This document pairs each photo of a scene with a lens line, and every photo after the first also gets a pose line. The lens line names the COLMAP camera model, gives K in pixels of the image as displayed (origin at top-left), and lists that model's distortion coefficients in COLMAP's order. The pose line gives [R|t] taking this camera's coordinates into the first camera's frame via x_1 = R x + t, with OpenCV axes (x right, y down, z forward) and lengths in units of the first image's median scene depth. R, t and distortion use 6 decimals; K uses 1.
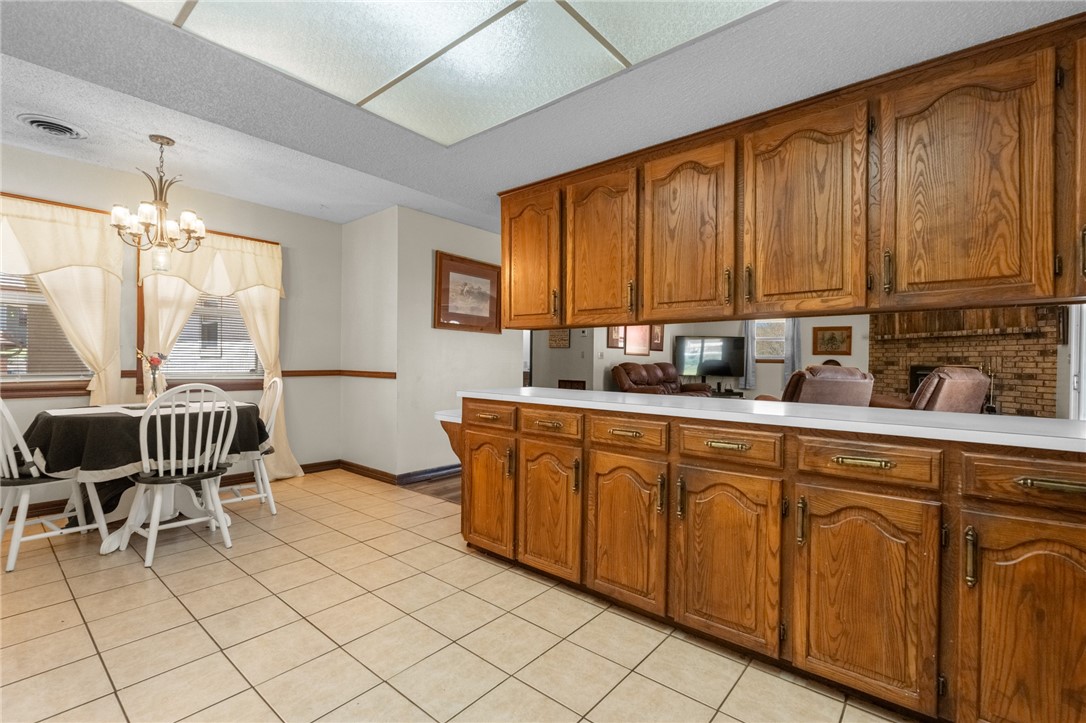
lens RADIAL K [[488.2, 0, 538.4], [0, 488.2, 363.2], [0, 0, 1]] dist [-0.001795, -0.000028]
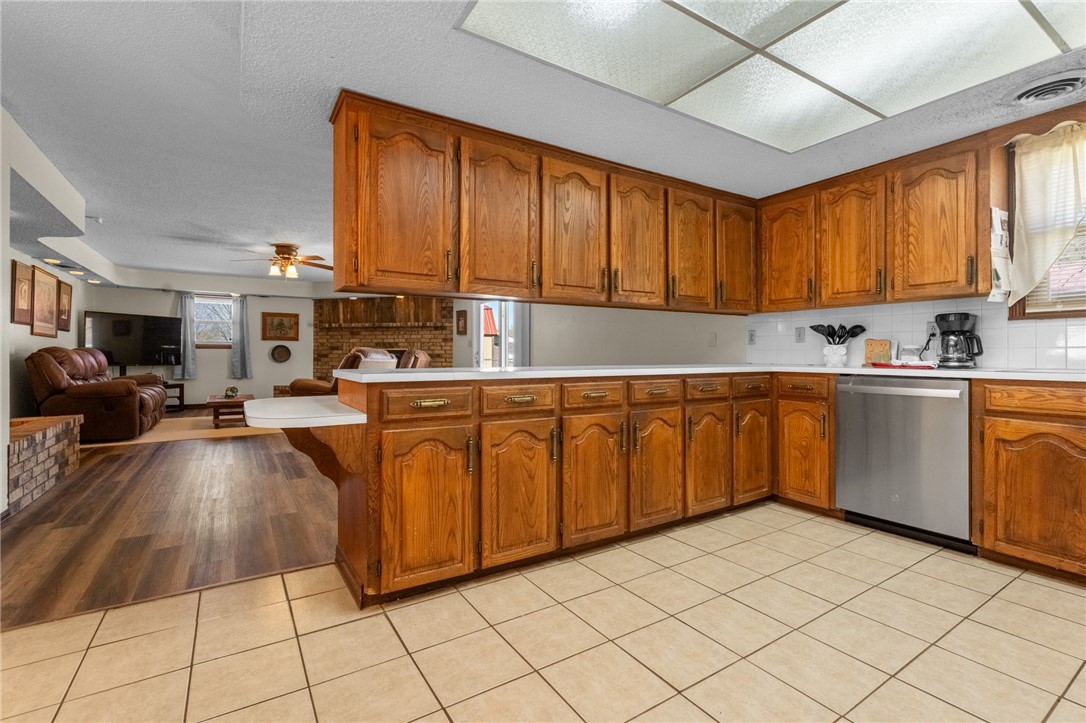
lens RADIAL K [[486.1, 0, 539.4], [0, 486.1, 352.3], [0, 0, 1]] dist [-0.003402, -0.000168]
pose [[0.300393, -0.007814, 0.953784, -0.804641], [0.008794, 0.999947, 0.005423, 0.028955], [-0.953775, 0.006759, 0.300445, 0.651712]]
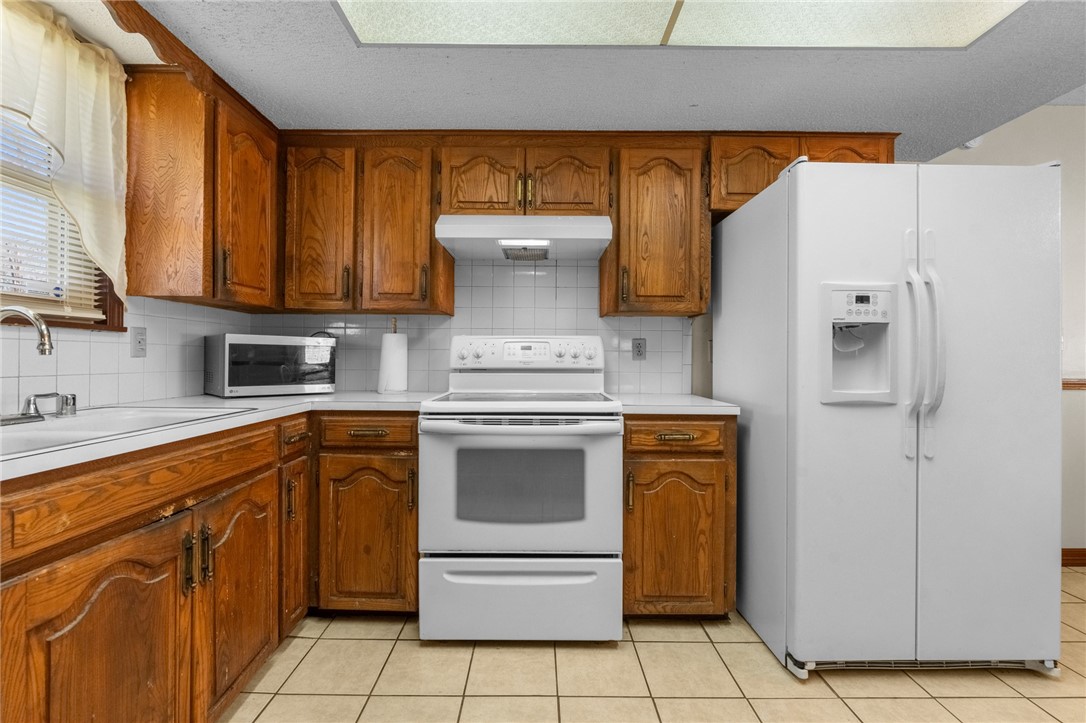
lens RADIAL K [[486.1, 0, 539.4], [0, 486.1, 352.3], [0, 0, 1]] dist [-0.003402, -0.000168]
pose [[-0.767109, -0.020275, -0.641196, 0.264084], [-0.019563, 0.999775, -0.008210, -0.003813], [0.641218, 0.006246, -0.767333, 0.618278]]
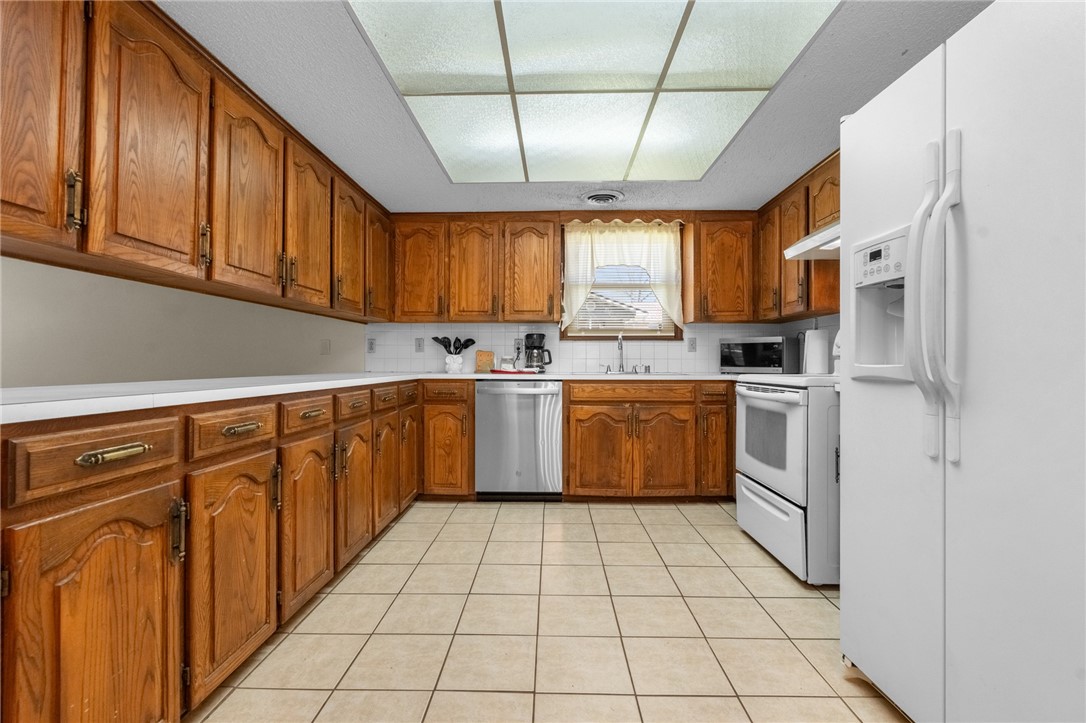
lens RADIAL K [[478.2, 0, 540.2], [0, 478.2, 358.9], [0, 0, 1]] dist [-0.004429, 0.000415]
pose [[-0.625451, -0.006884, 0.780233, -0.664245], [-0.005208, 0.999976, 0.004648, 0.027575], [-0.780246, -0.001156, -0.625471, 1.026734]]
